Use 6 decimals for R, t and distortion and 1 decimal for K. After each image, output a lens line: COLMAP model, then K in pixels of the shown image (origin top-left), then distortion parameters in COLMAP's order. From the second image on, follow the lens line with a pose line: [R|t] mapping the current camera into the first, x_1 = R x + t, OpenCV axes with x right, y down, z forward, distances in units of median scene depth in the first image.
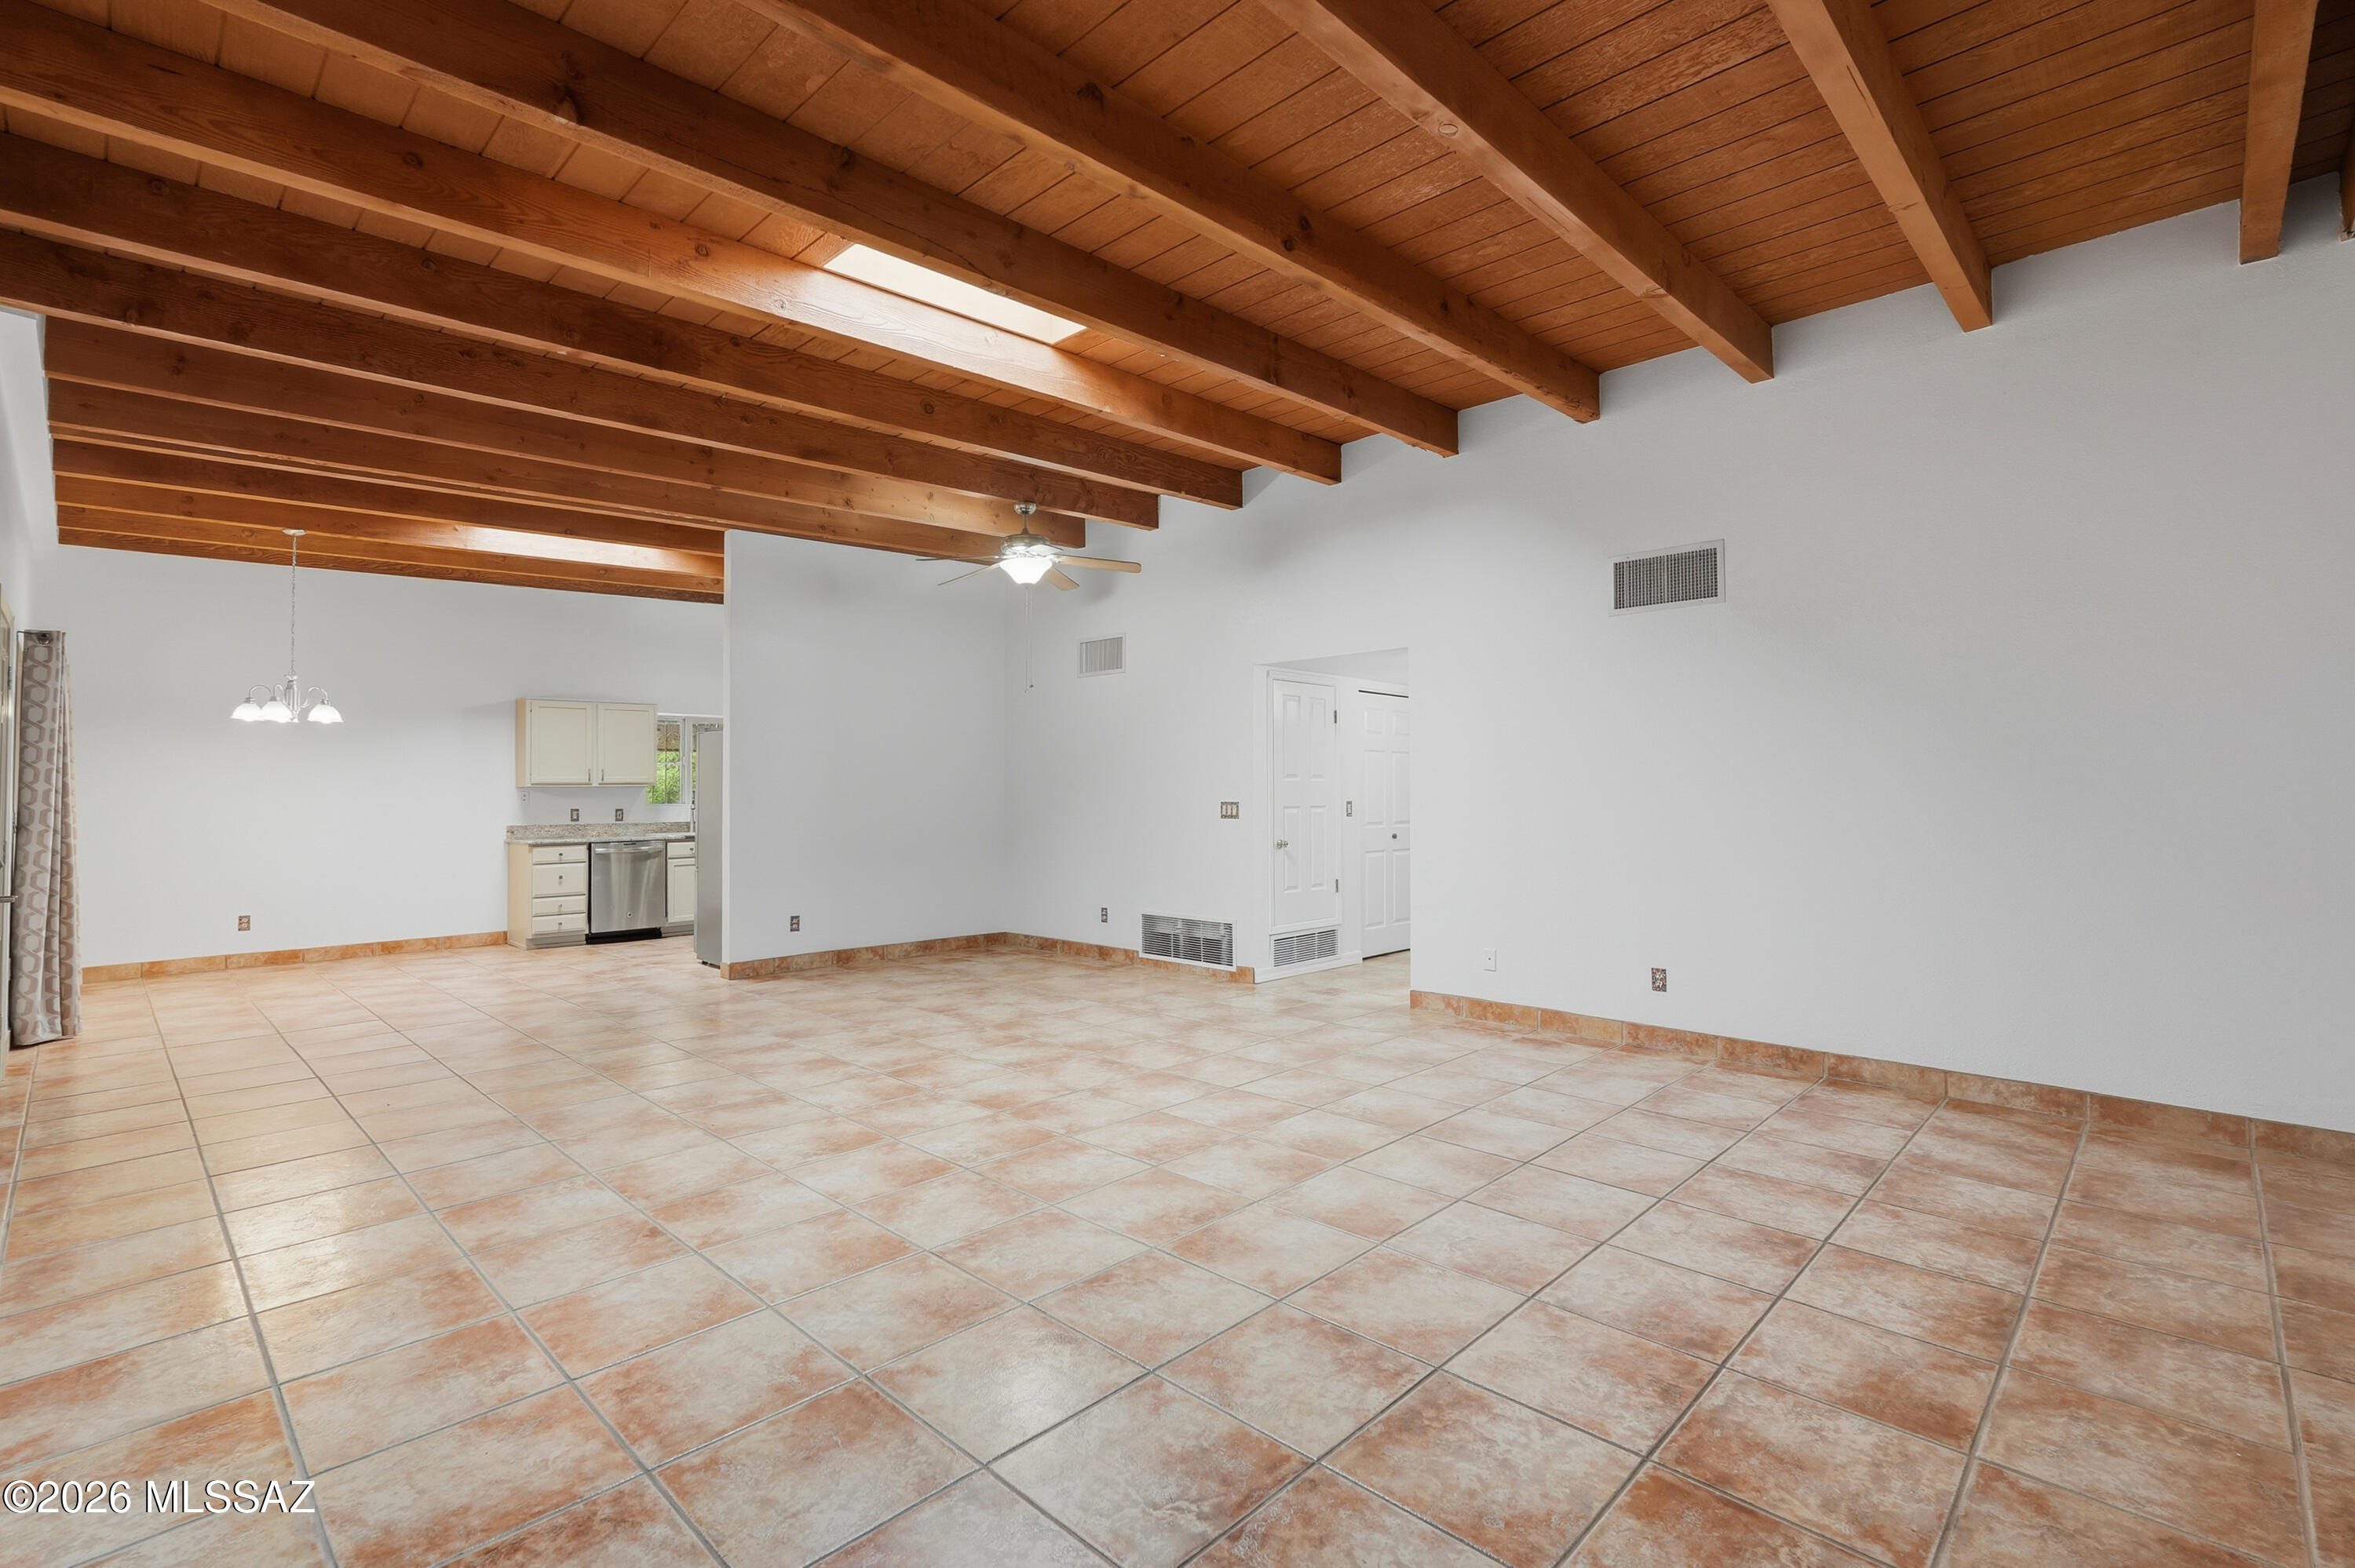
lens RADIAL K [[1066.1, 0, 1180.0], [0, 1066.1, 779.6], [0, 0, 1]] dist [-0.011633, 0.002858]
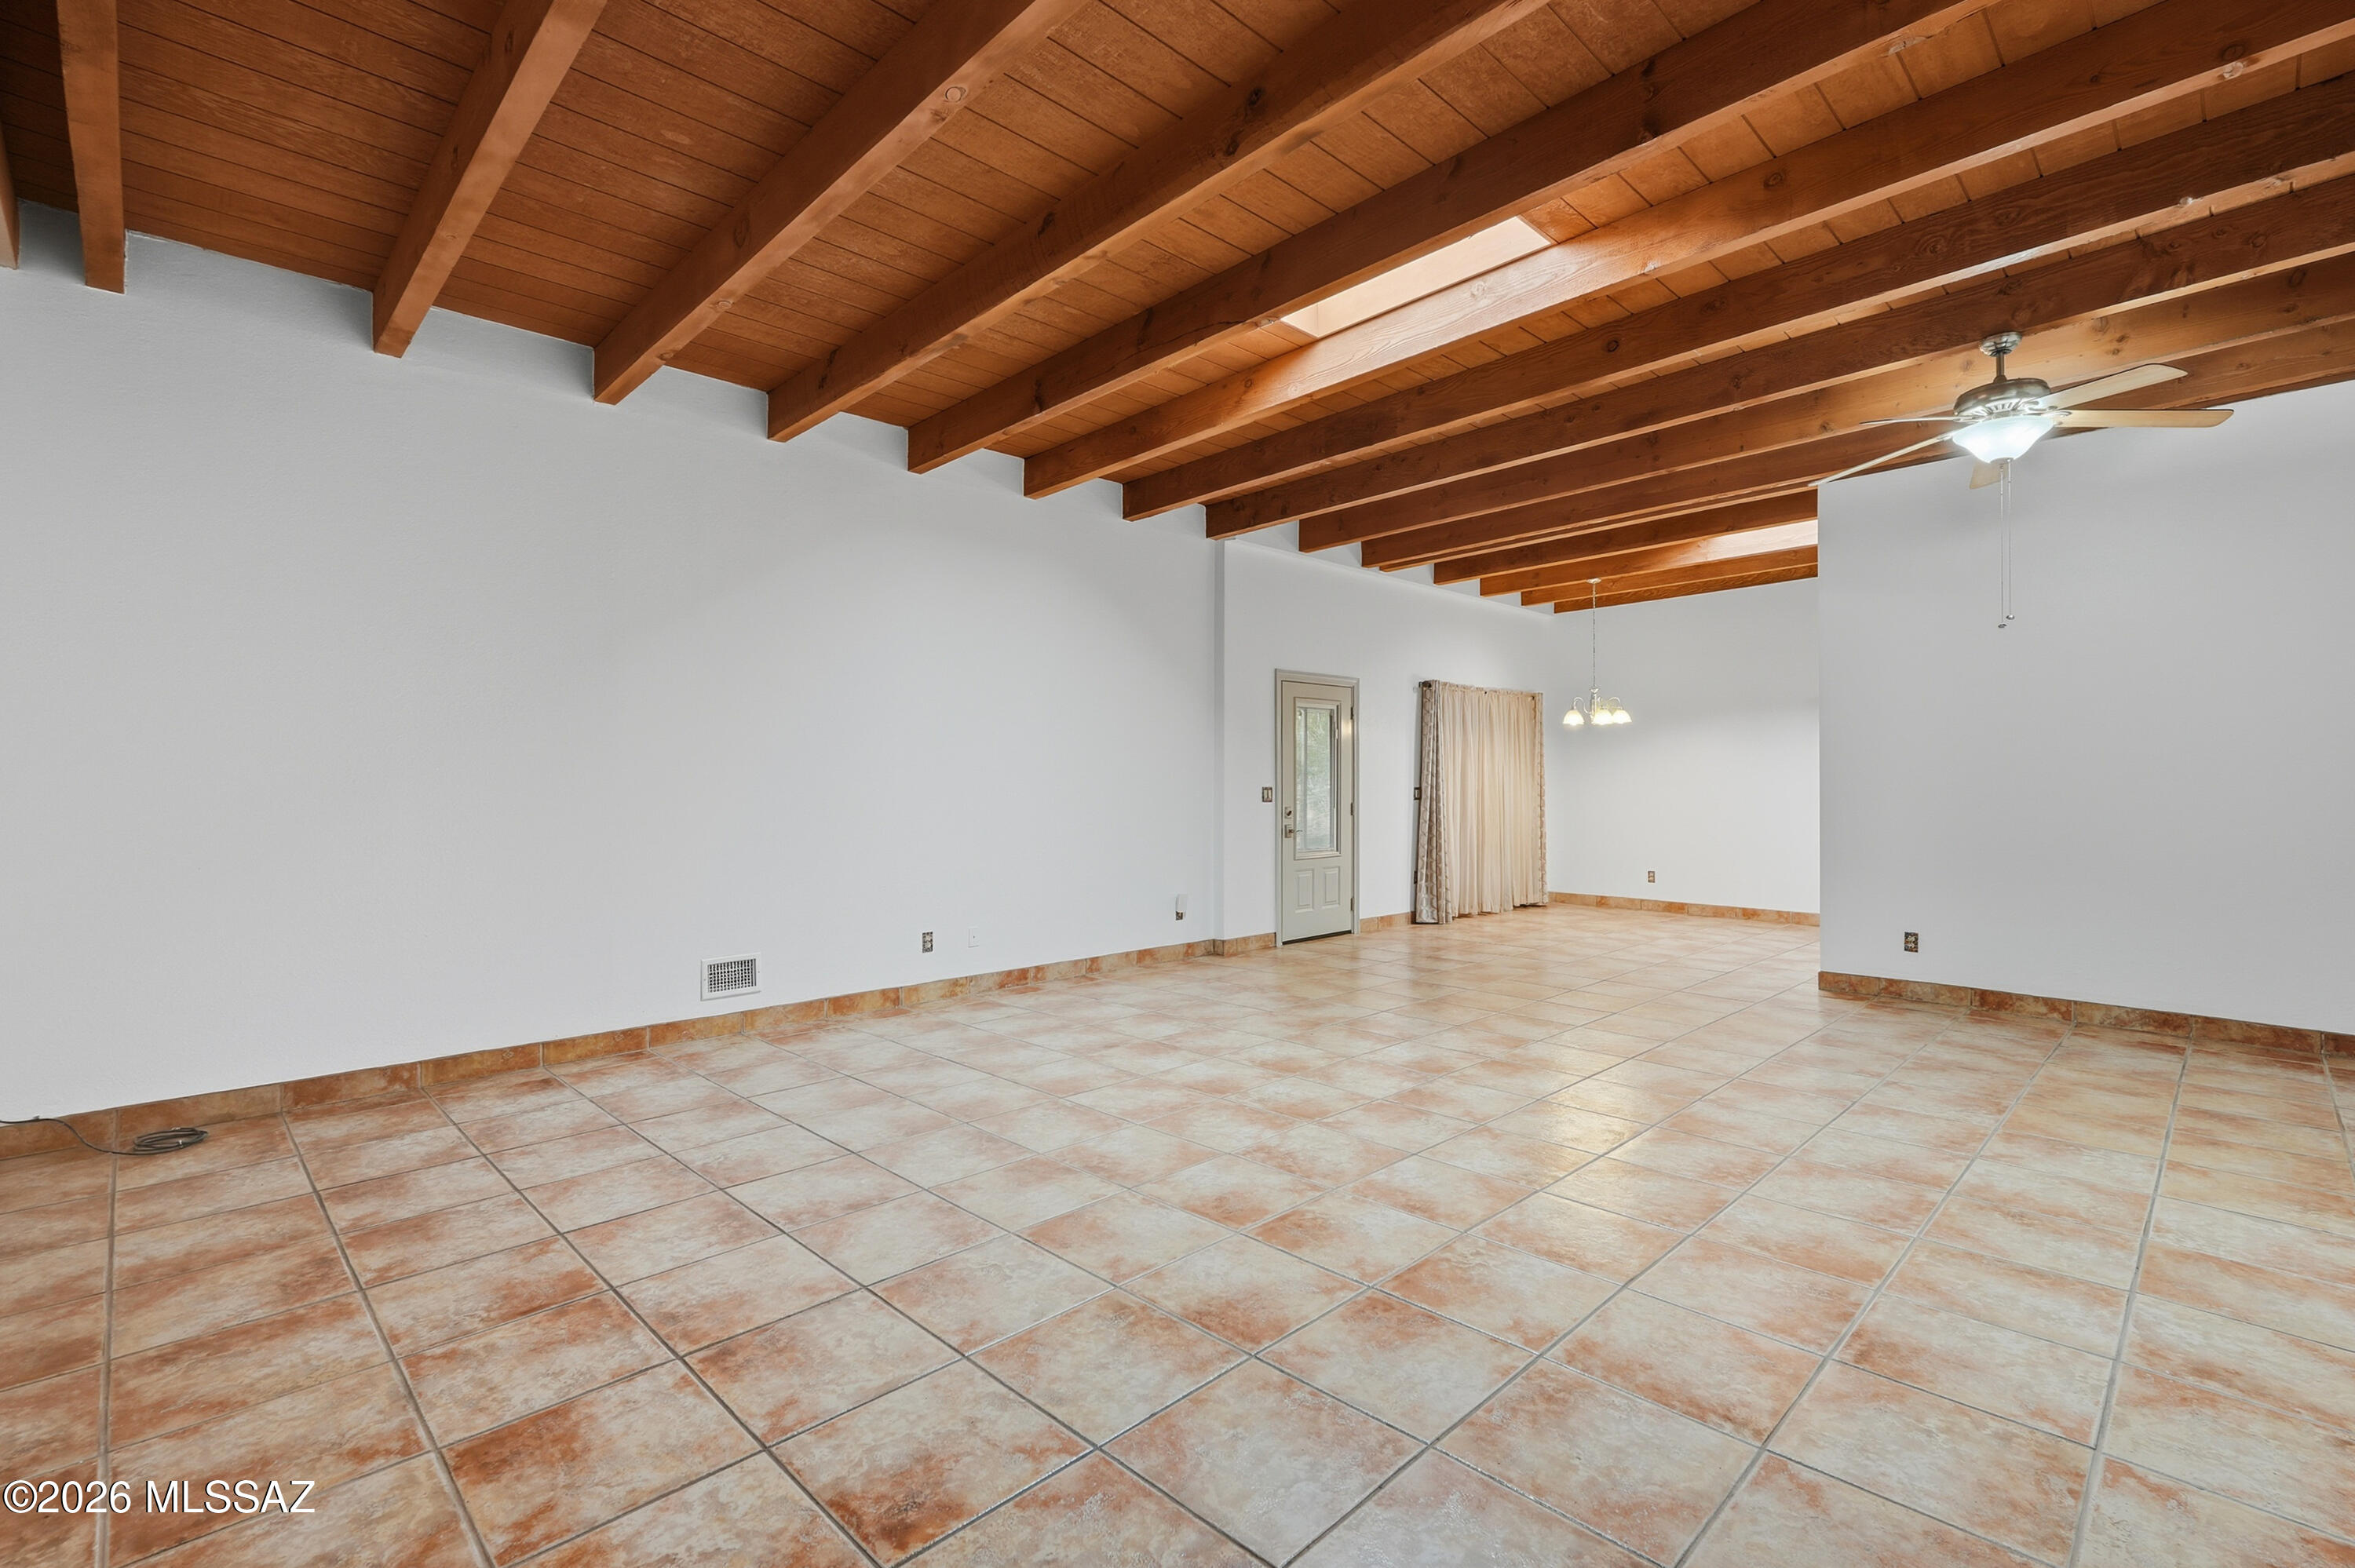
lens RADIAL K [[1066.1, 0, 1176.5], [0, 1066.1, 781.3], [0, 0, 1]] dist [-0.011633, 0.002858]
pose [[-0.022445, 0.007122, -0.999723, 1.092205], [0.008439, 0.999940, 0.006934, 0.006526], [0.999712, -0.008282, -0.022504, 1.092509]]
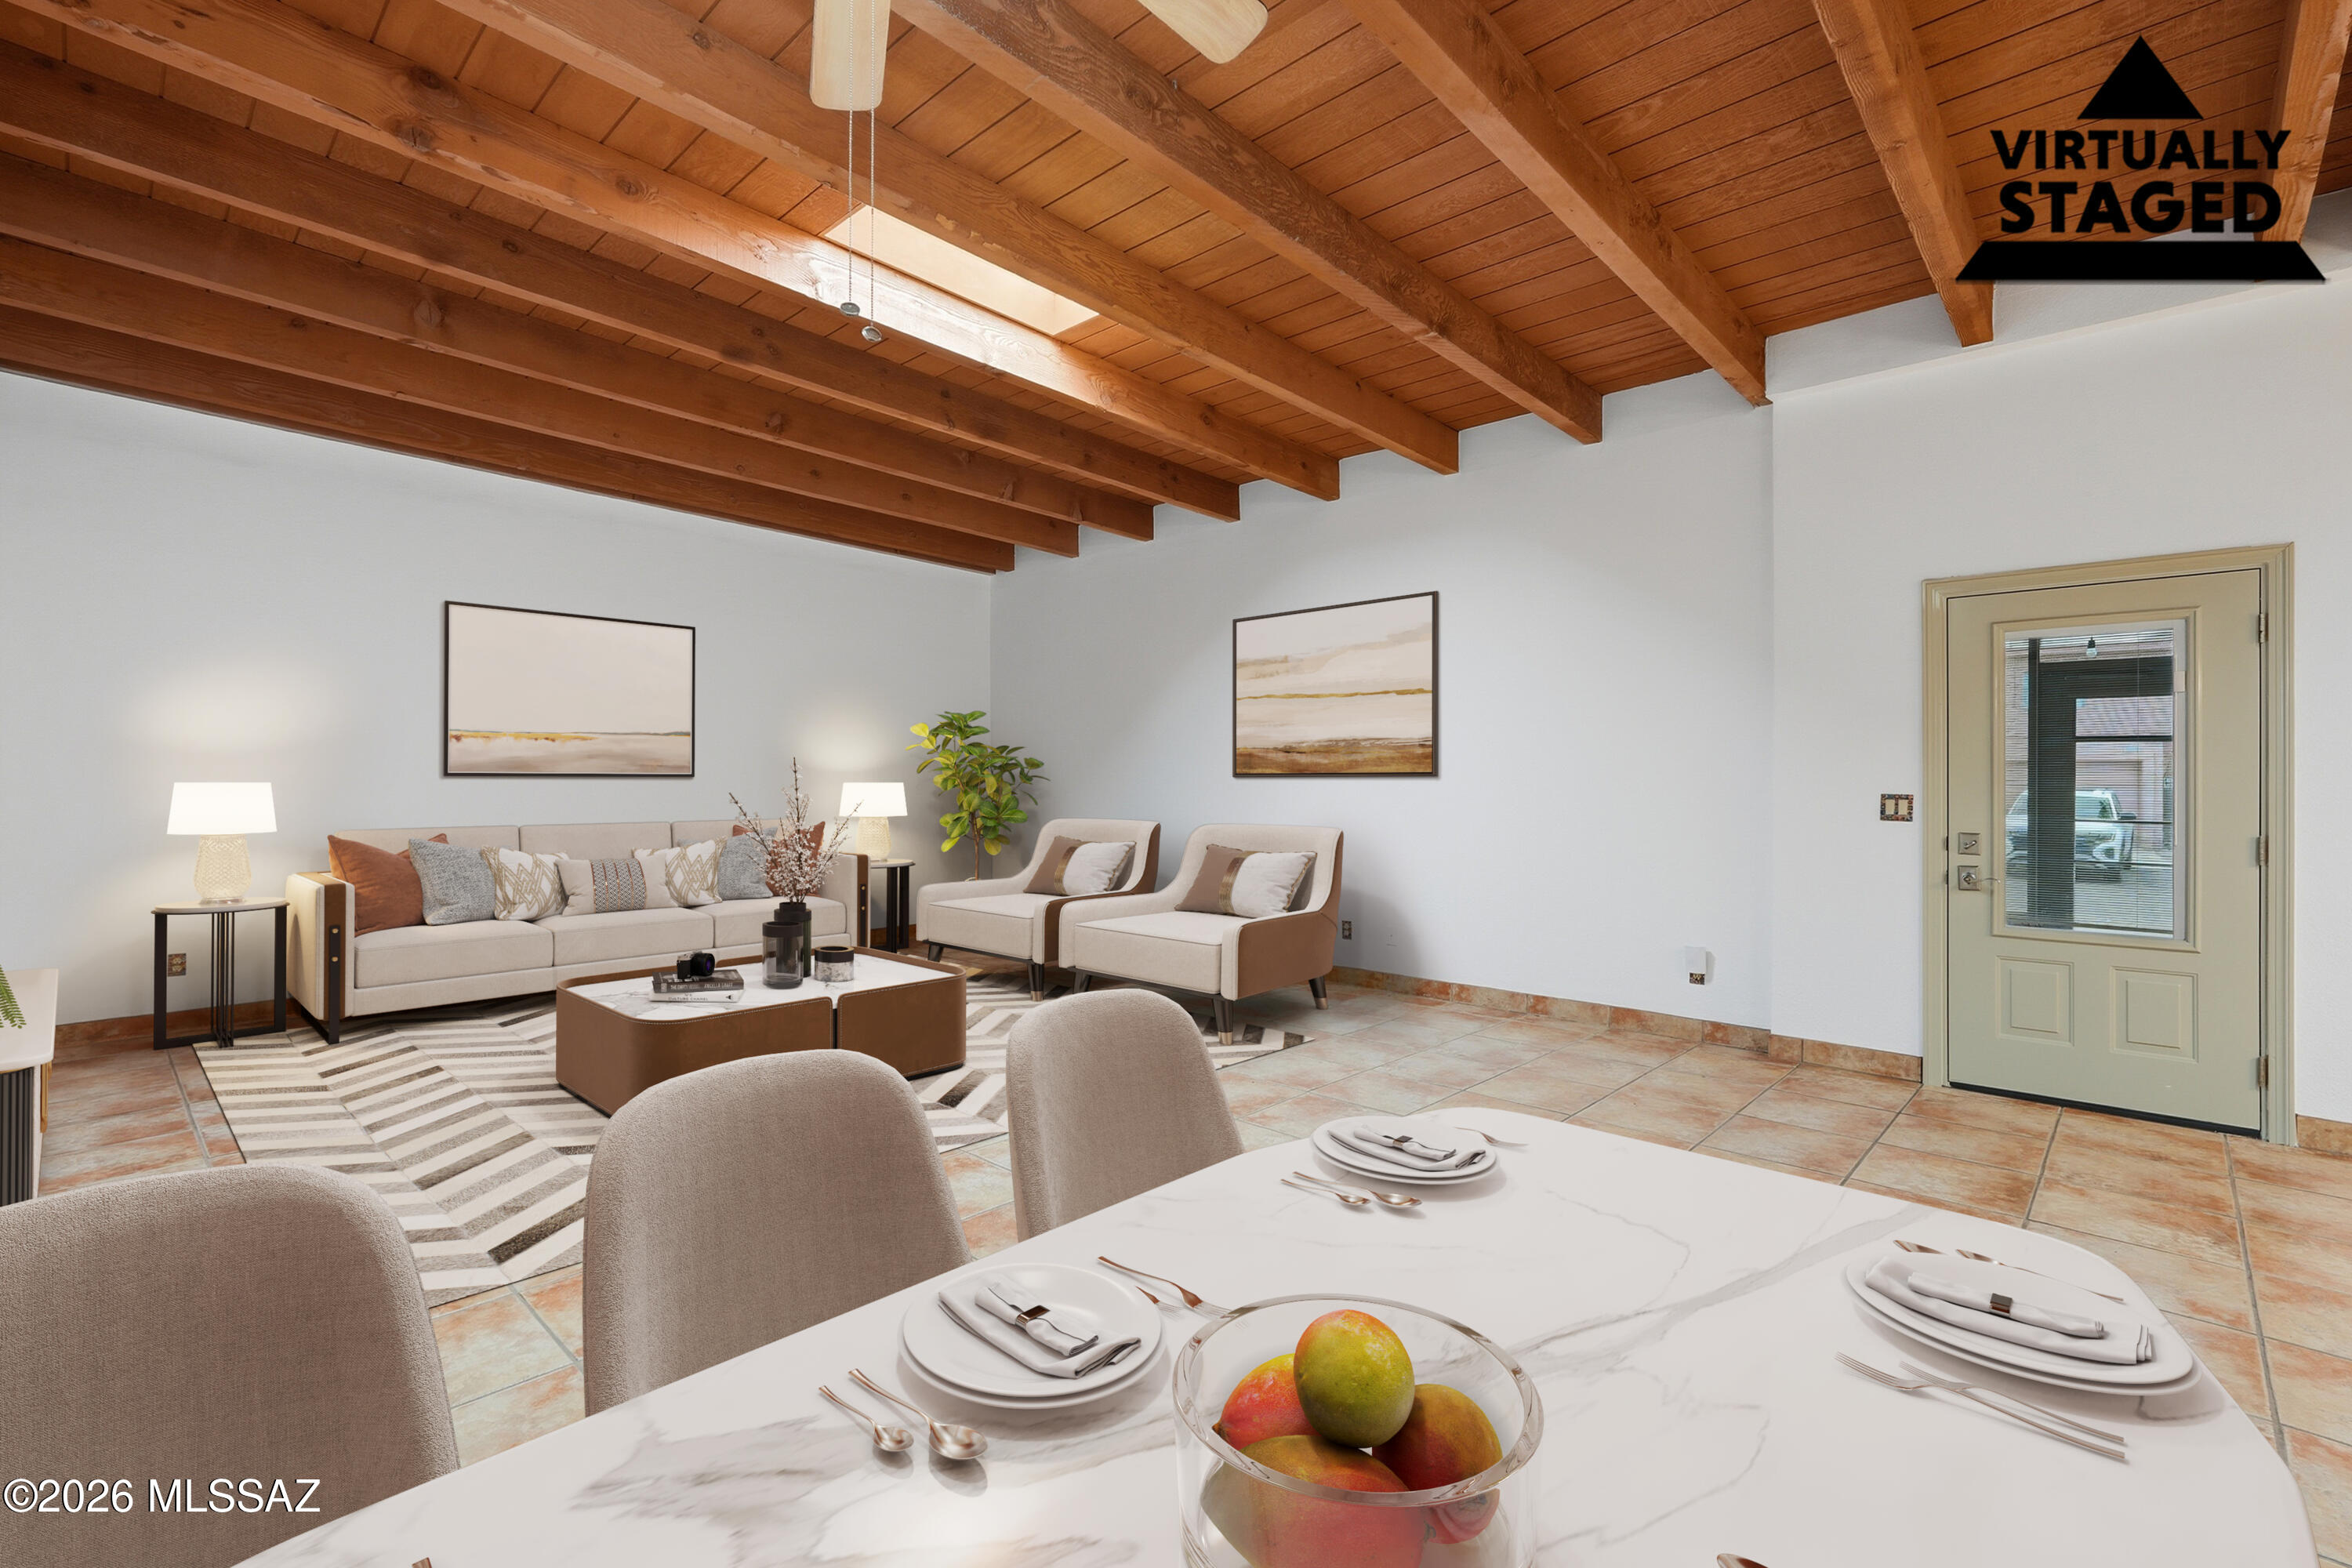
lens RADIAL K [[1064.9, 0, 1176.0], [0, 1064.9, 784.7], [0, 0, 1]] dist [-0.011633, 0.002858]
pose [[-0.999803, 0.000846, -0.019815, -0.428843], [0.000884, 0.999998, -0.001917, 0.028315], [0.019814, -0.001934, -0.999802, 2.635662]]
